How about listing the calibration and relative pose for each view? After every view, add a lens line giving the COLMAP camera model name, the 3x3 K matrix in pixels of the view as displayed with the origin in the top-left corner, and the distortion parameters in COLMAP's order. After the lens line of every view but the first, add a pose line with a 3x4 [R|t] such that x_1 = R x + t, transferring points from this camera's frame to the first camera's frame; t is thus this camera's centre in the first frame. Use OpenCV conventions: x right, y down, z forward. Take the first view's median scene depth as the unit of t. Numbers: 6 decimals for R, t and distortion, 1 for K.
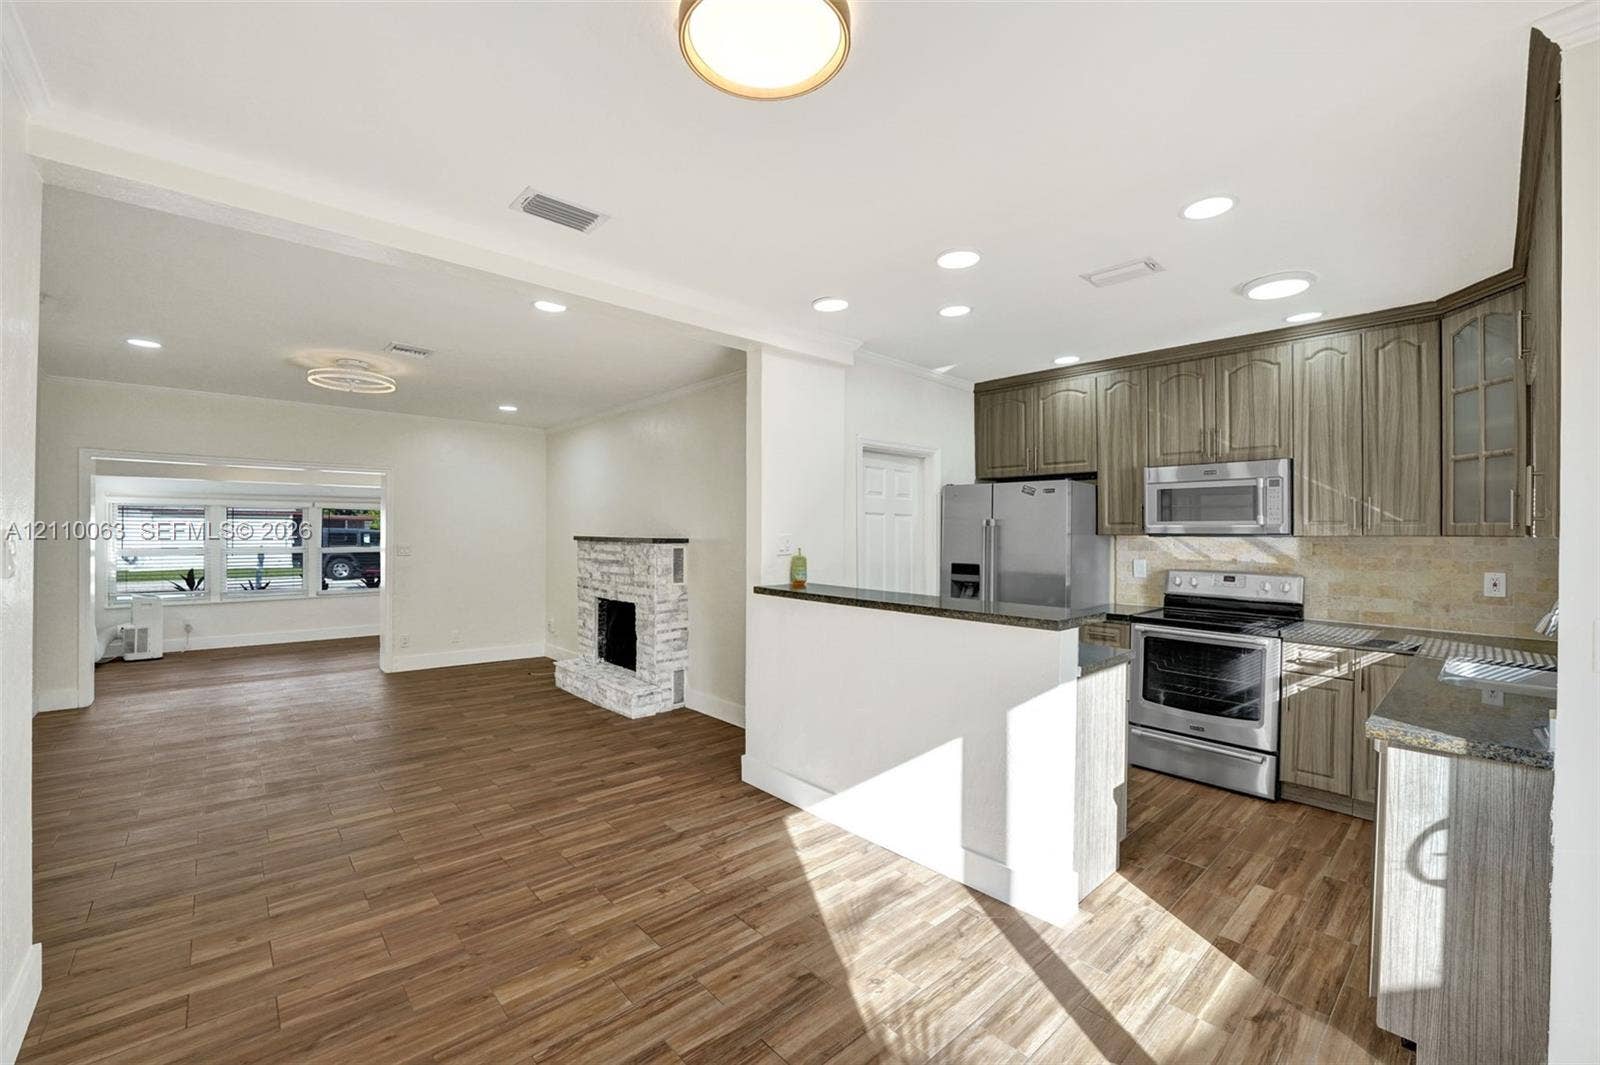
lens RADIAL K [[659.4, 0, 800.6], [0, 659.4, 530.9], [0, 0, 1]] dist [-0.021512, 0.001106]
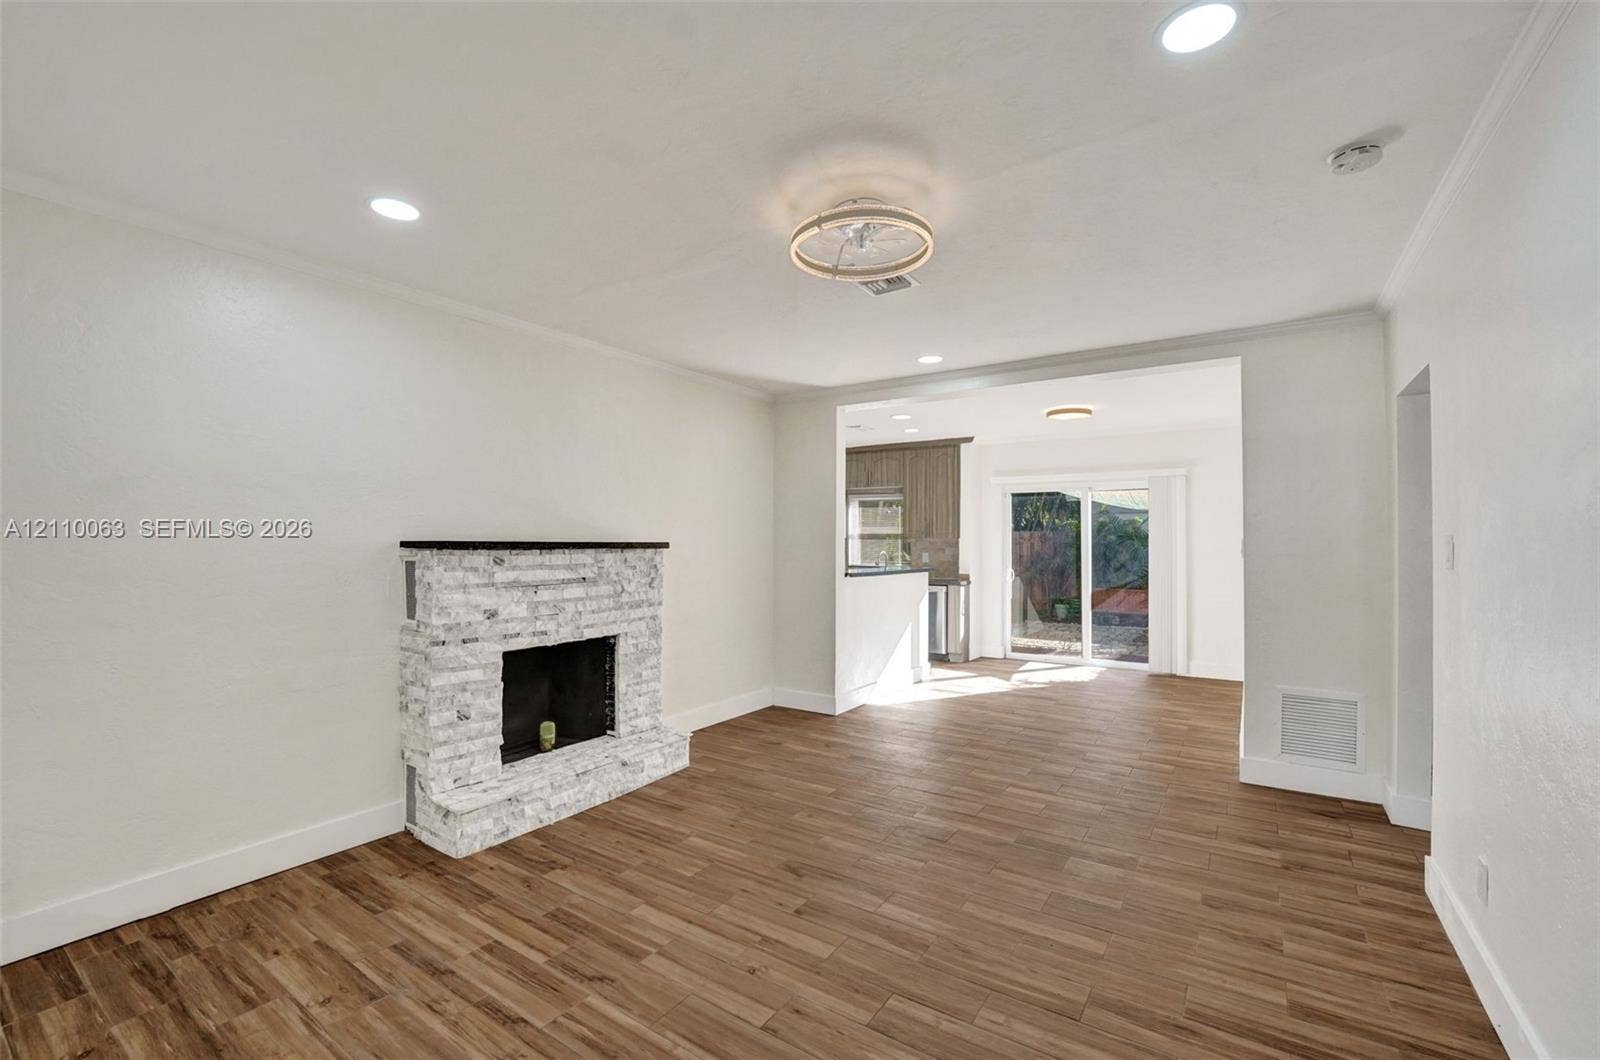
lens RADIAL K [[659.4, 0, 795.1], [0, 659.4, 533.3], [0, 0, 1]] dist [-0.021512, 0.001106]
pose [[-0.229850, 0.006838, 0.973202, -0.878253], [-0.006234, 0.999944, -0.008498, 0.004953], [-0.973206, -0.008020, -0.229795, 0.868042]]
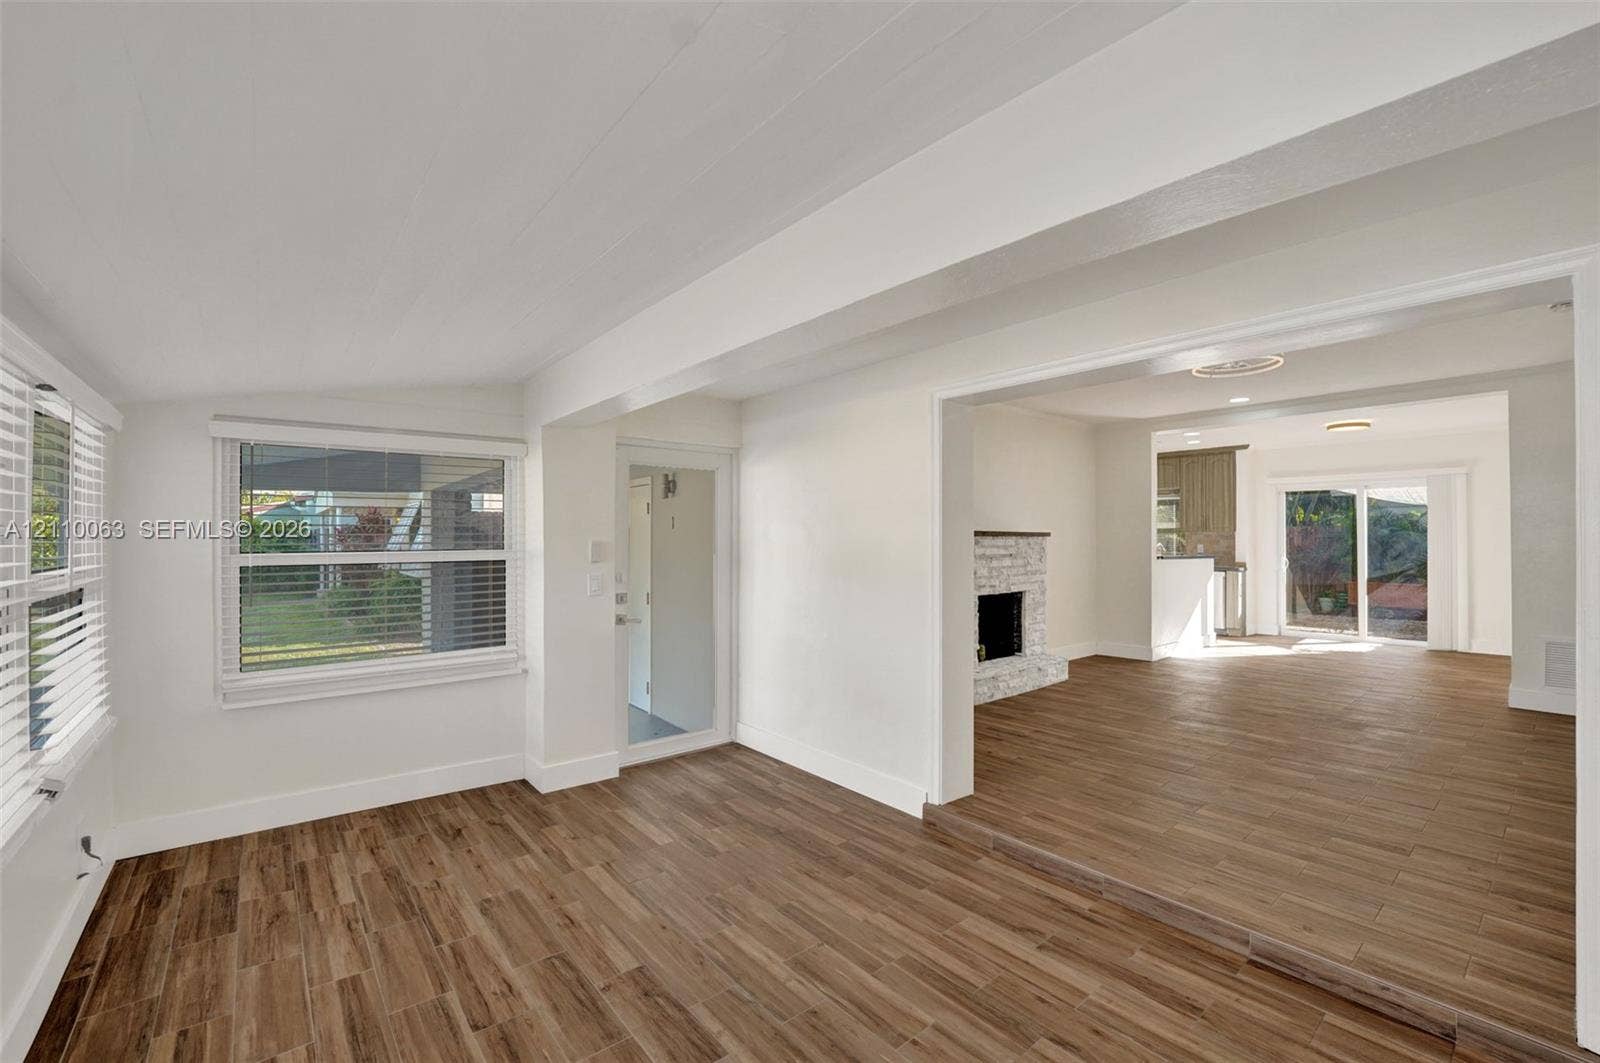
lens RADIAL K [[659.4, 0, 811.2], [0, 659.4, 533.5], [0, 0, 1]] dist [-0.021512, 0.001106]
pose [[0.035681, 0.007132, 0.999338, -1.227027], [-0.002176, 0.999973, -0.007059, 0.018884], [-0.999361, -0.001923, 0.035696, 1.174827]]
